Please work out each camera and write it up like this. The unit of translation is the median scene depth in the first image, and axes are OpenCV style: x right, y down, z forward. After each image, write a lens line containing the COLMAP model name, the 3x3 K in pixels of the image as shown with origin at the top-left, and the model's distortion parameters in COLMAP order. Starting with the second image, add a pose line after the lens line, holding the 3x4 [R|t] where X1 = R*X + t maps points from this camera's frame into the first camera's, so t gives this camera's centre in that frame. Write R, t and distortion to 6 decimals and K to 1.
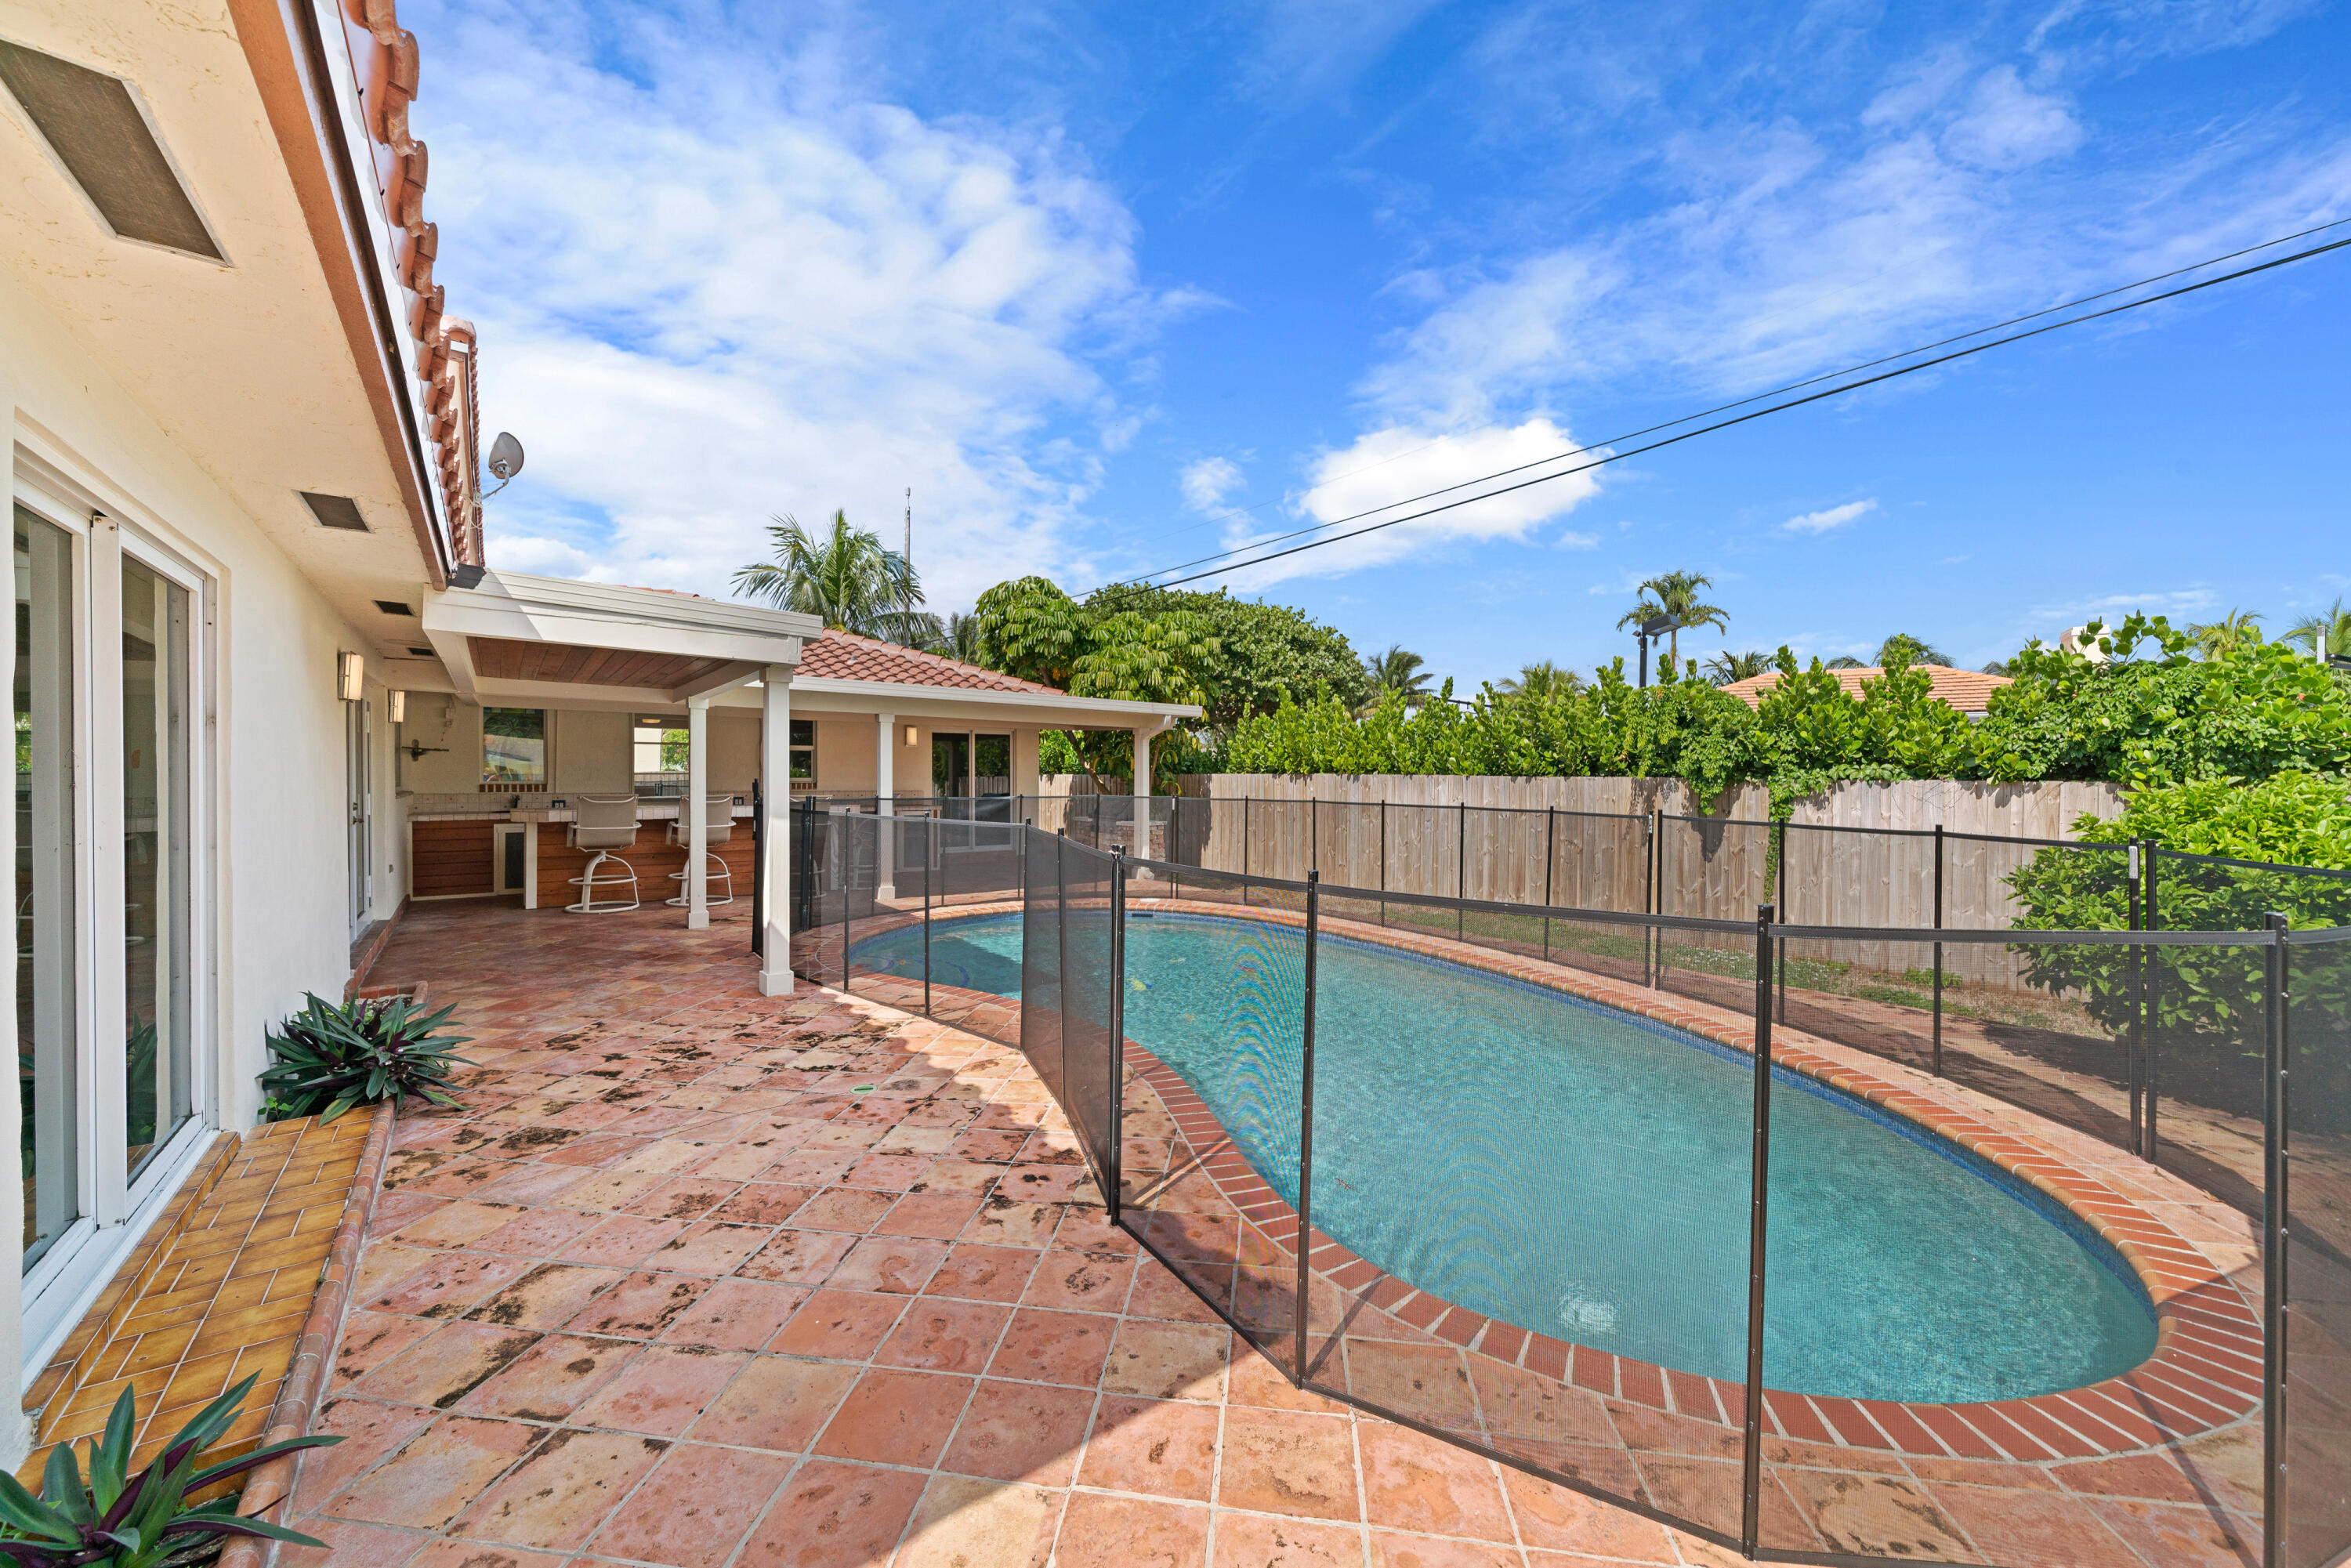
lens RADIAL K [[879.3, 0, 1156.6], [0, 879.3, 783.8], [0, 0, 1]] dist [-0.001640, -0.000114]
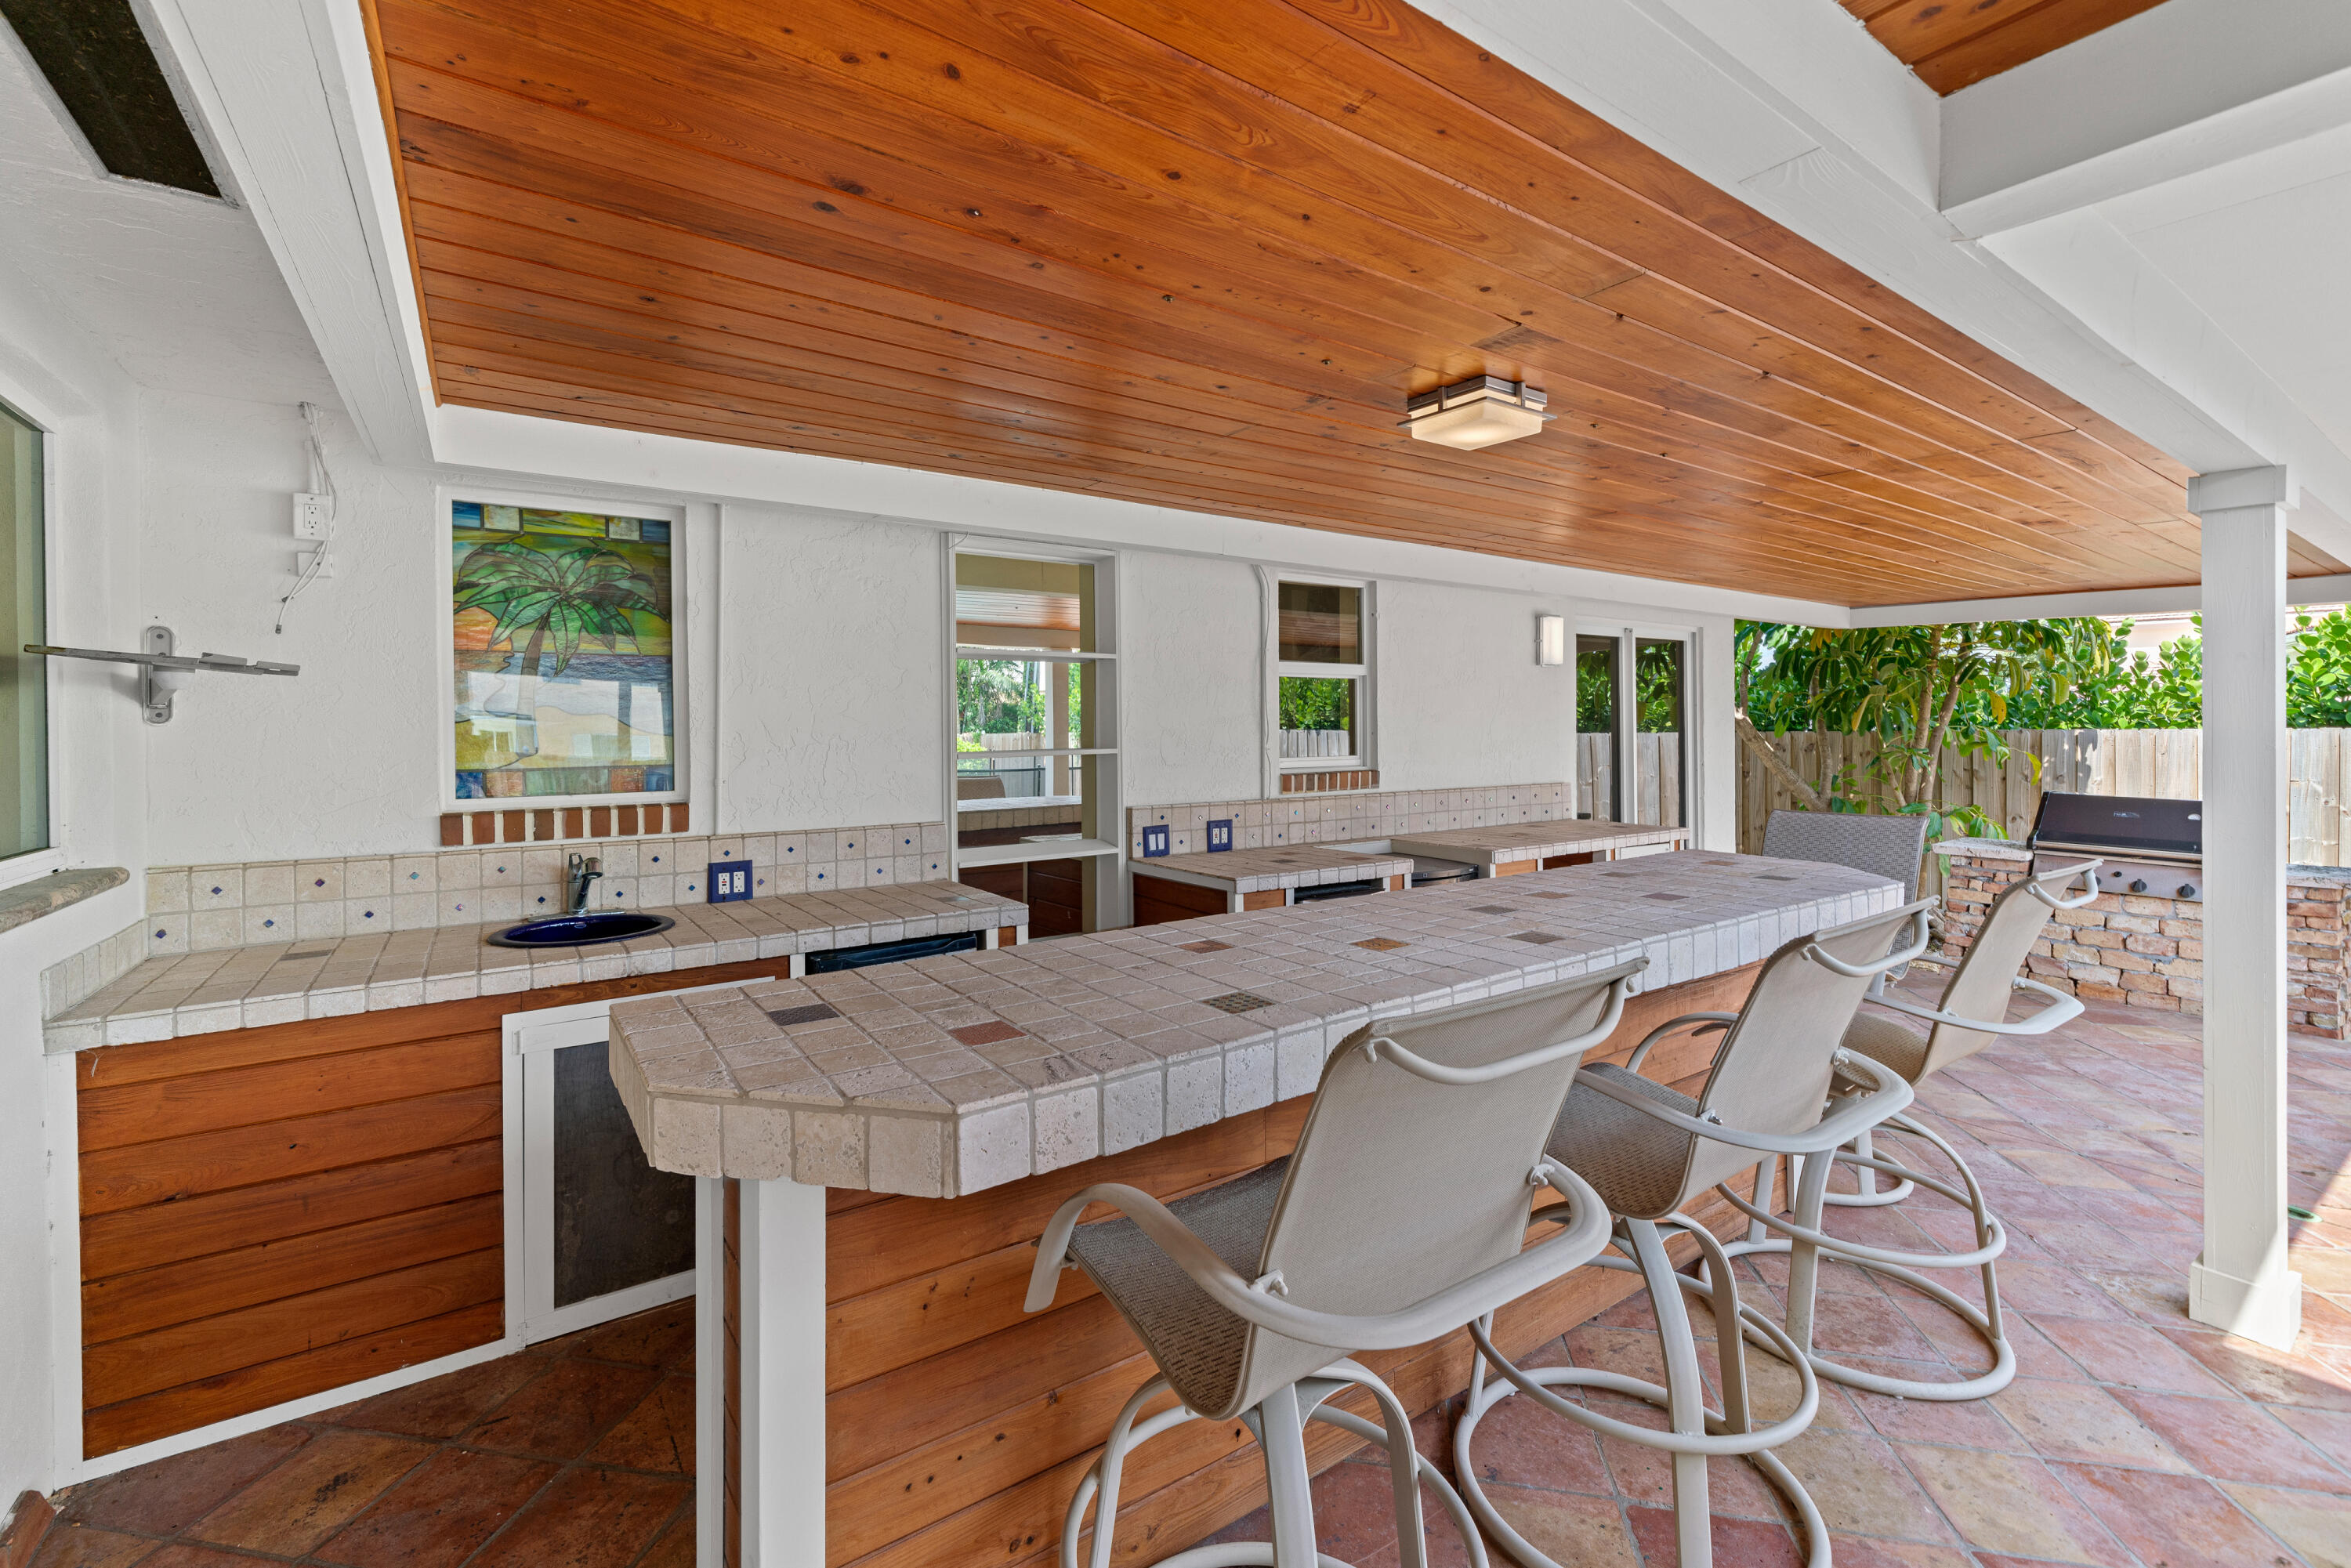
lens RADIAL K [[998.4, 0, 1170.8], [0, 998.4, 741.6], [0, 0, 1]] dist [-0.009540, -0.000264]
pose [[0.998113, -0.019472, -0.058238, -0.539211], [0.018941, 0.999774, -0.009655, -0.012723], [0.058413, 0.008534, 0.998256, 0.719370]]
